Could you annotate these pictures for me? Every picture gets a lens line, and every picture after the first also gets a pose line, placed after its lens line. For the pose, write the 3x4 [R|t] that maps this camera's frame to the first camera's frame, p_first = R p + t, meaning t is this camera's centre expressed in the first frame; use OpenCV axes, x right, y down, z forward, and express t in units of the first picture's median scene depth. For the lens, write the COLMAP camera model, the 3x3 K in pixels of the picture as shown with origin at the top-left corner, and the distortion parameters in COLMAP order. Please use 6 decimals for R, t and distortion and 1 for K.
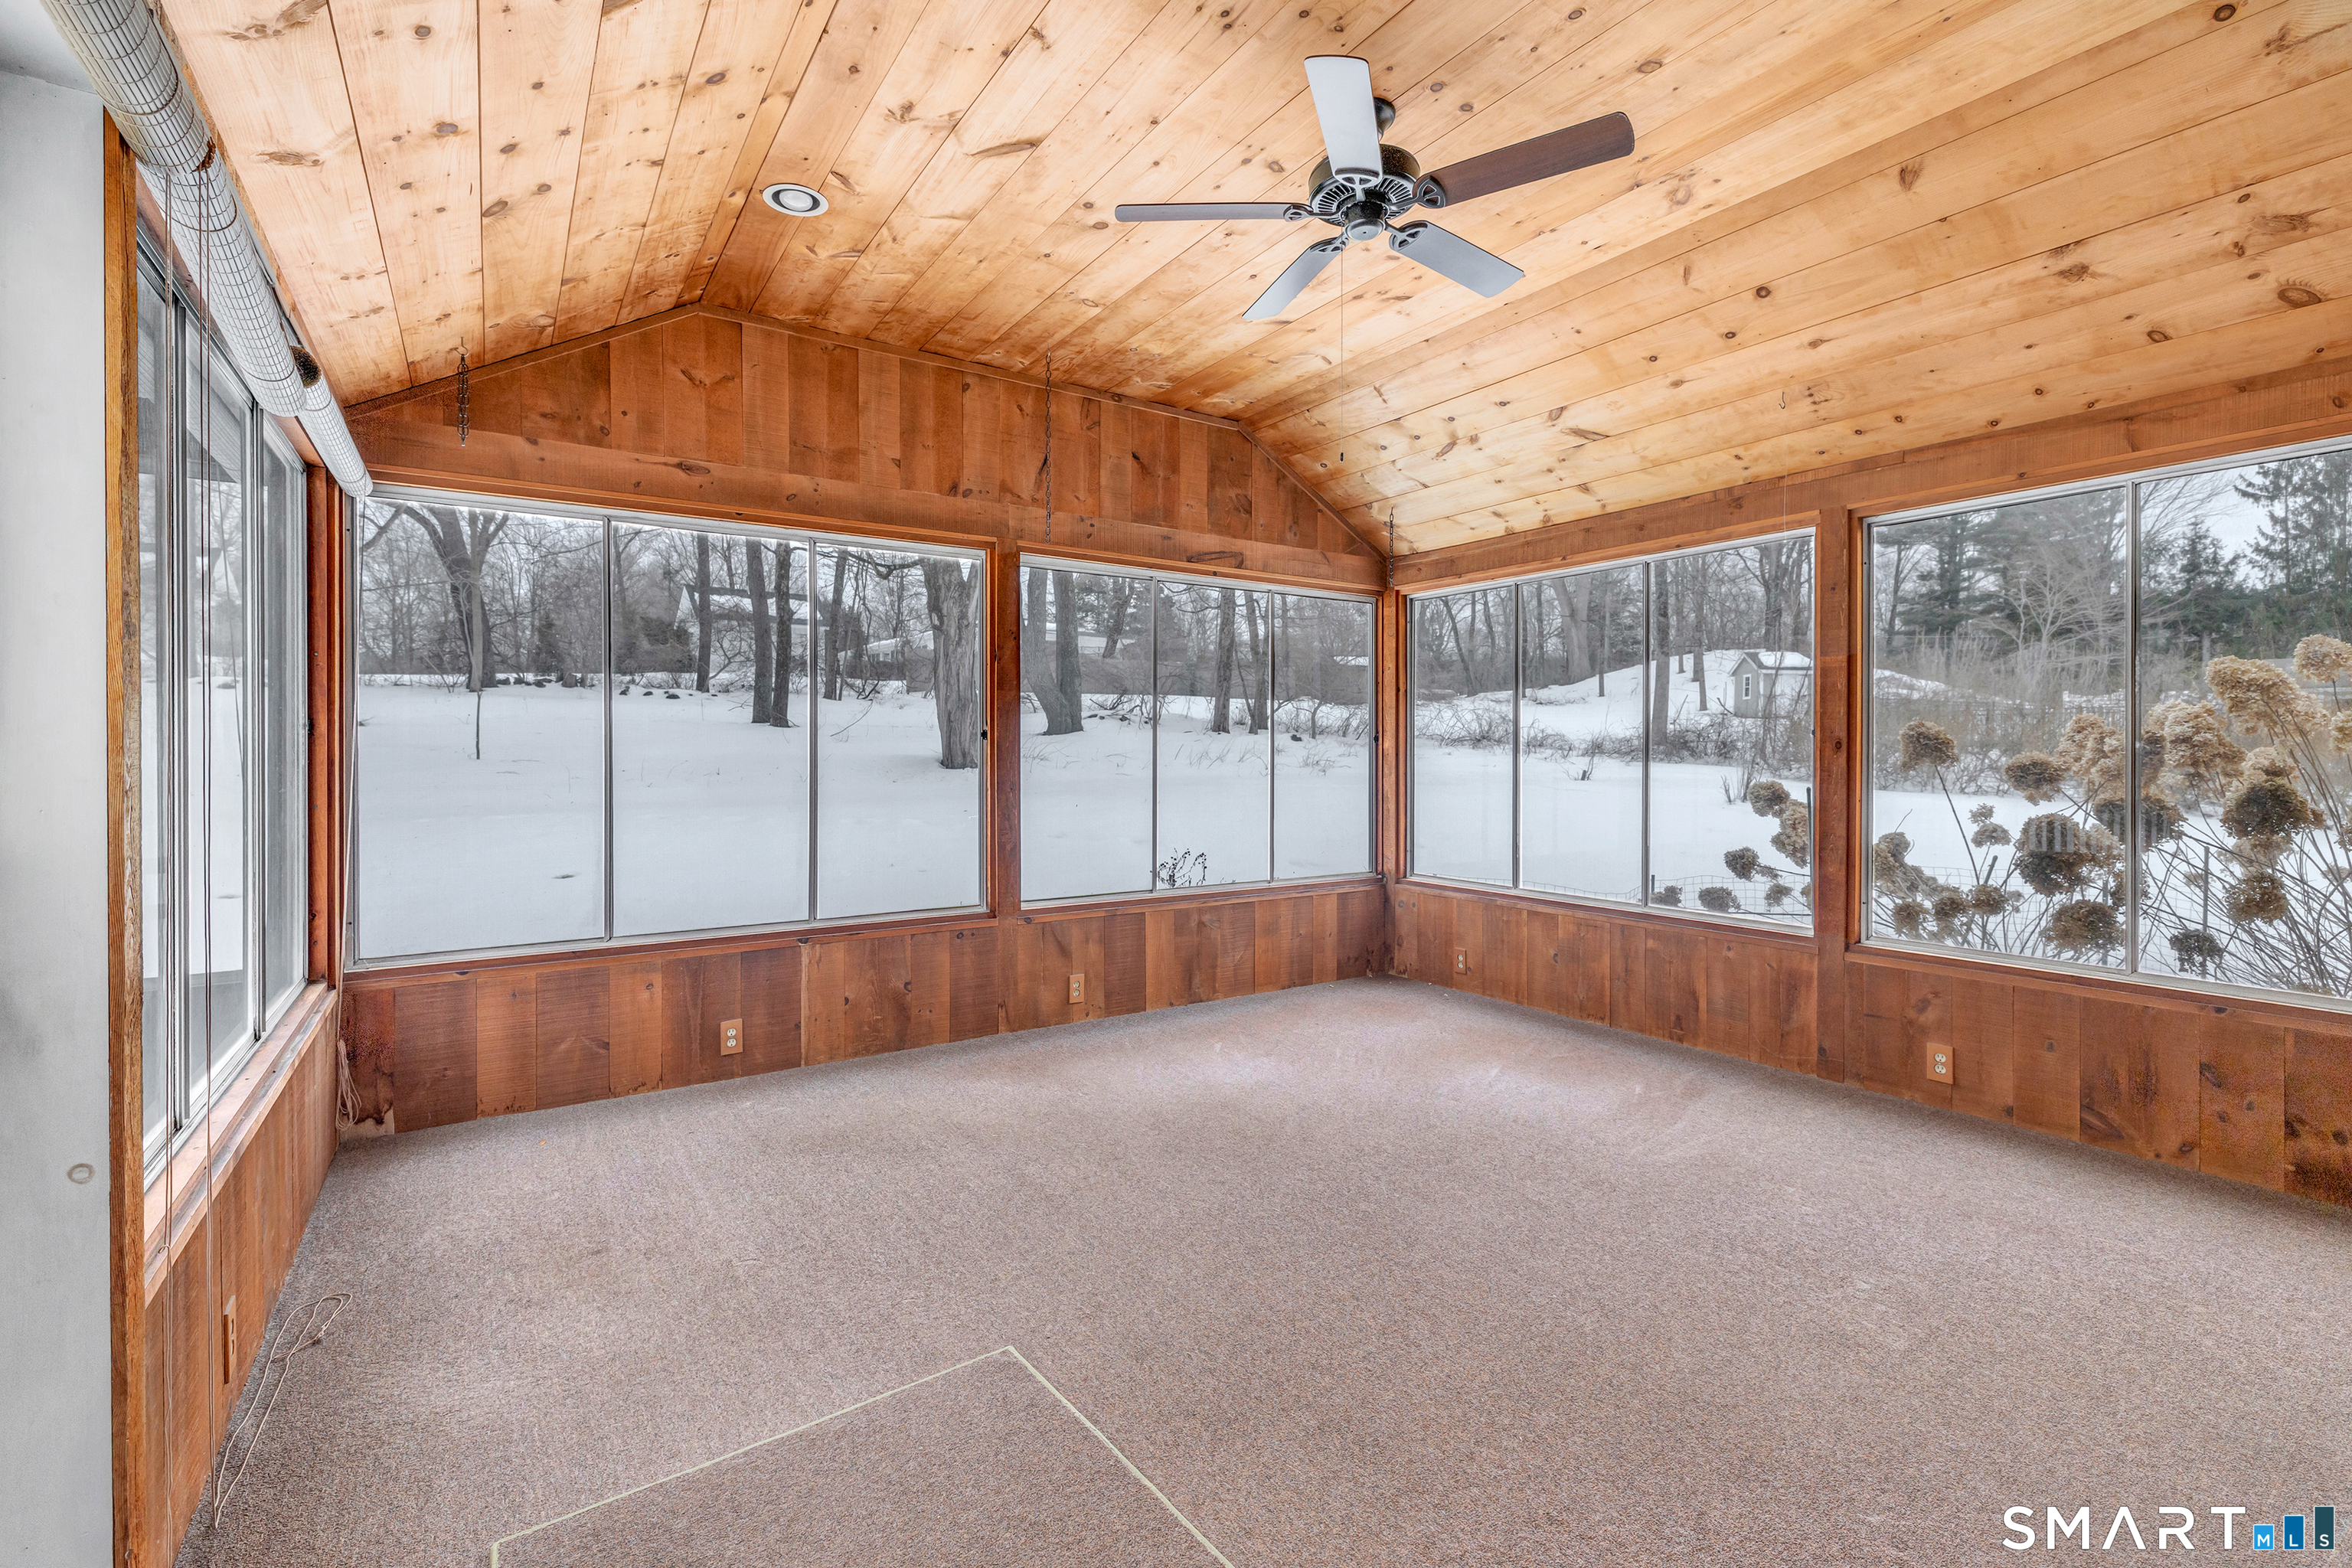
lens RADIAL K [[1046.8, 0, 1167.8], [0, 1046.8, 751.3], [0, 0, 1]] dist [0.001700, -0.001005]
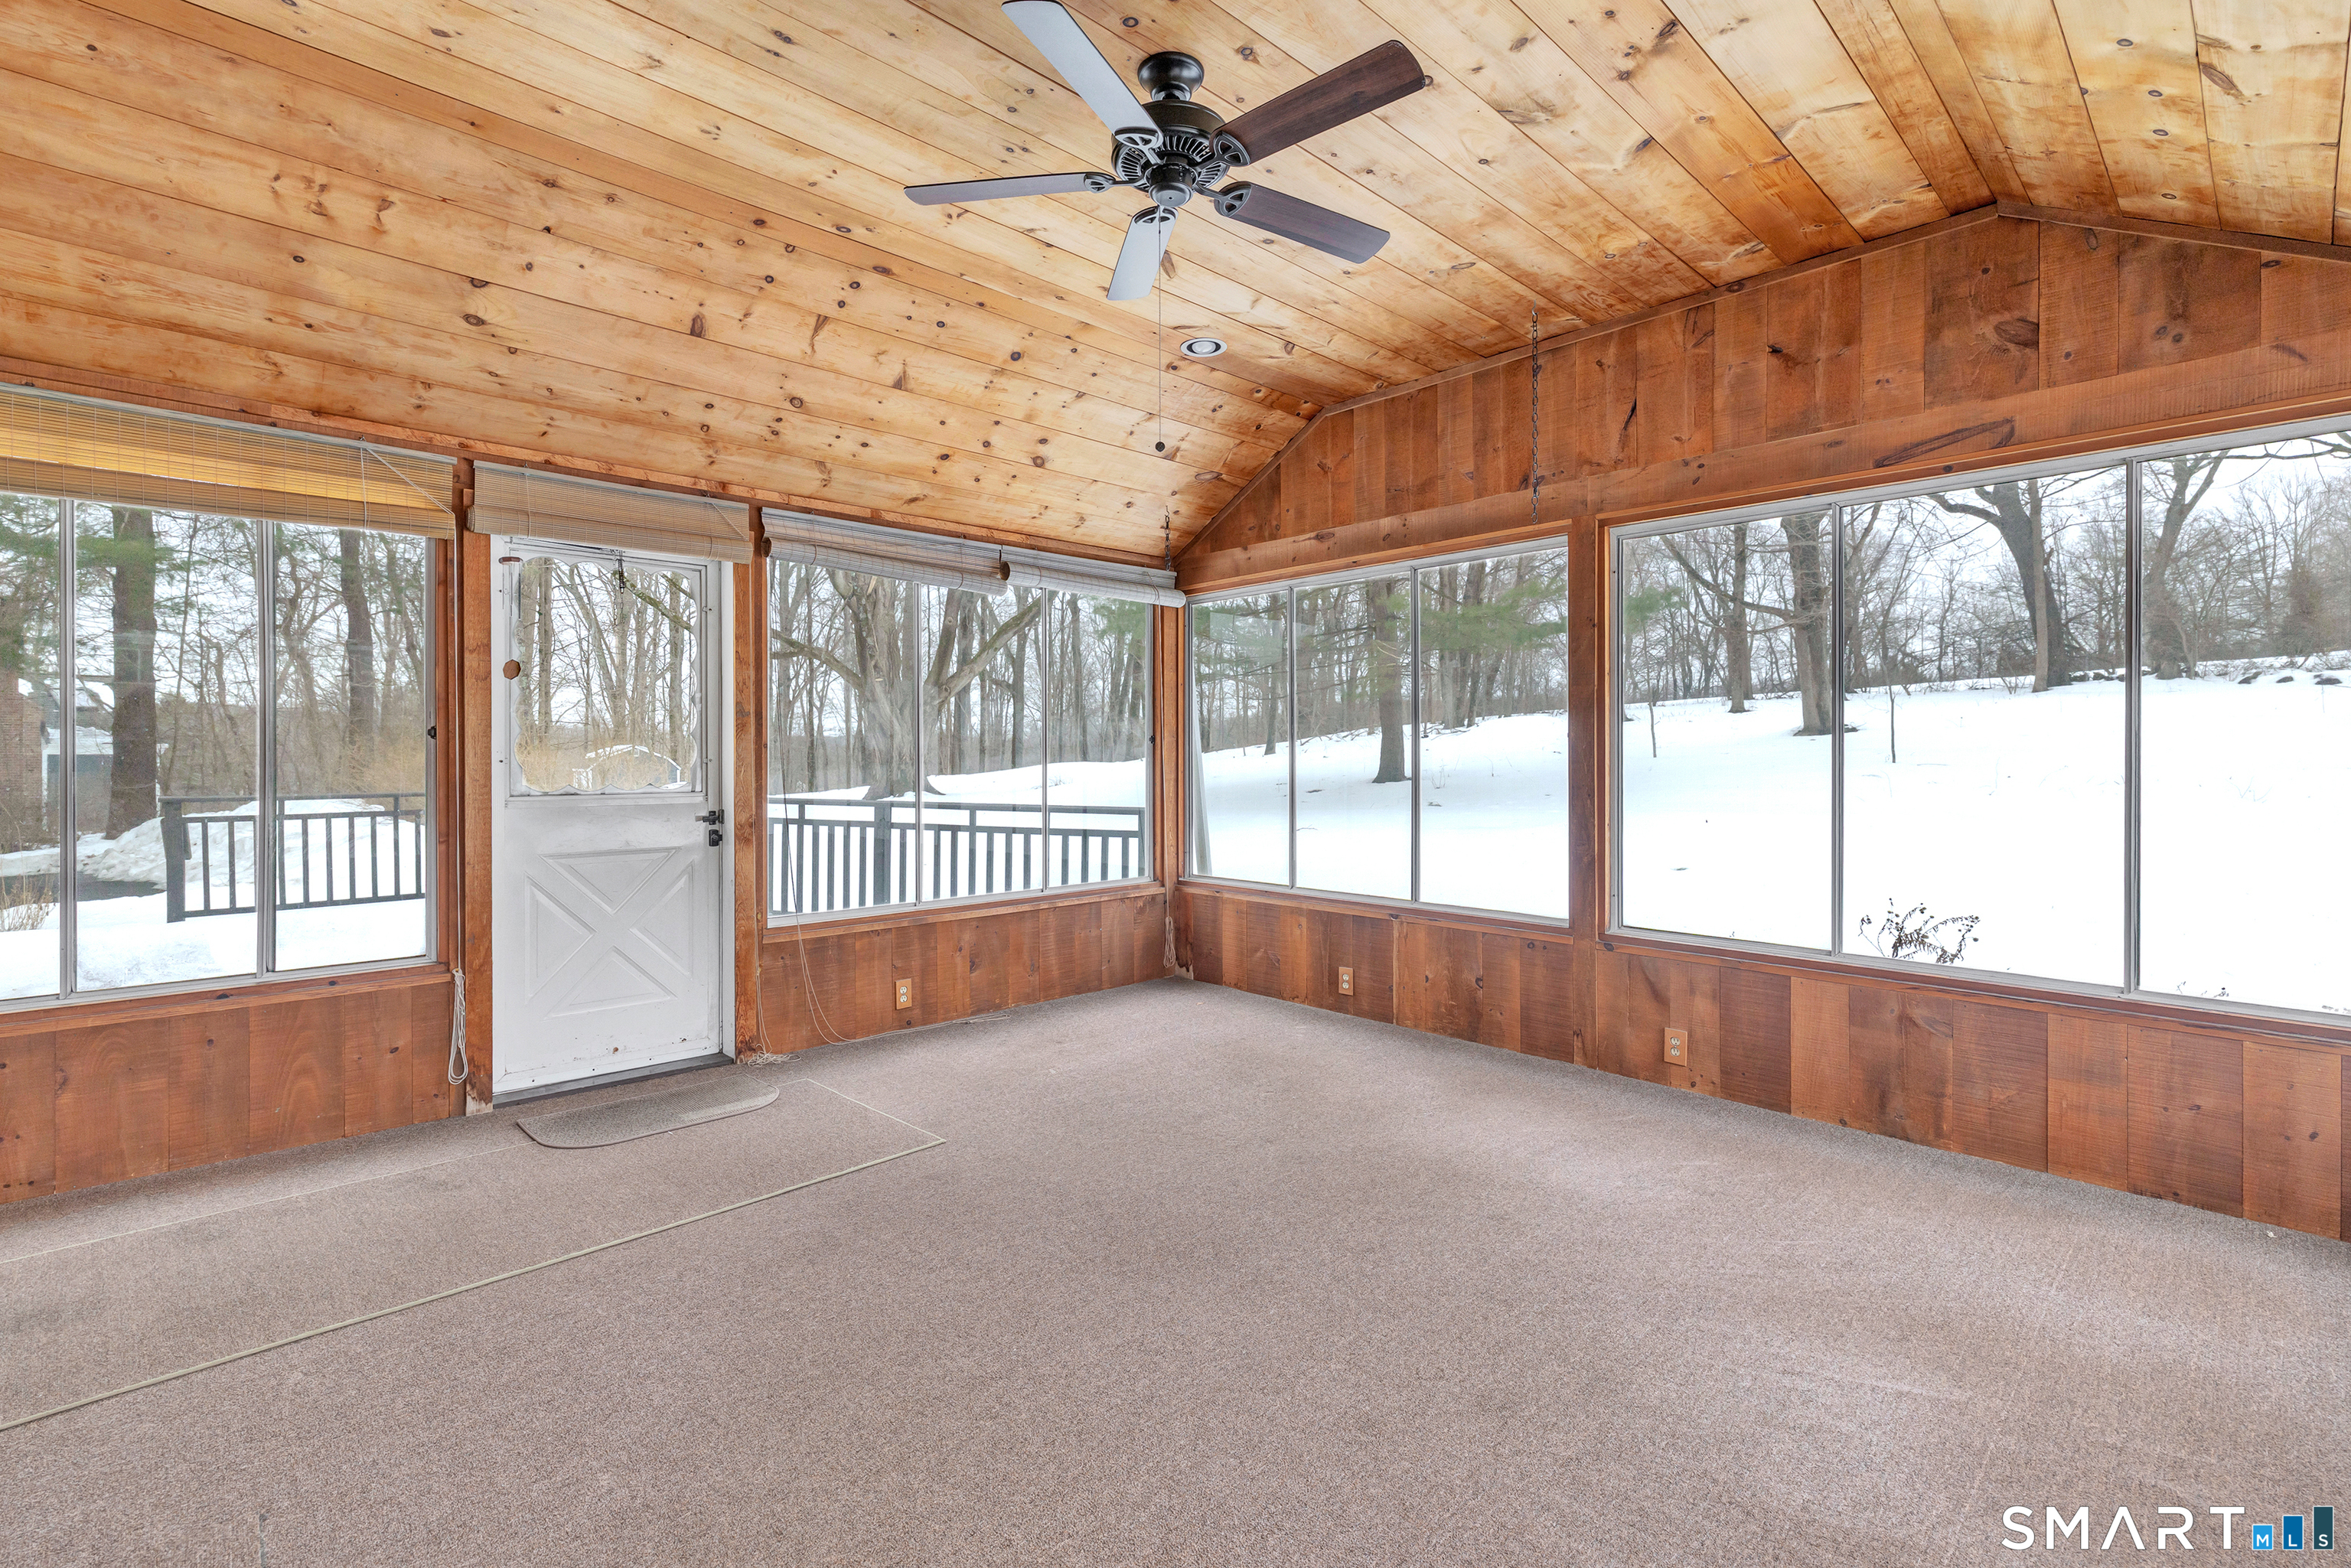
lens RADIAL K [[1046.3, 0, 1200.1], [0, 1046.3, 752.1], [0, 0, 1]] dist [0.001700, -0.001005]
pose [[0.176841, -0.002445, -0.984236, 0.700861], [-0.001205, 0.999996, -0.002701, 0.002217], [0.984239, 0.001664, 0.176837, 0.540135]]
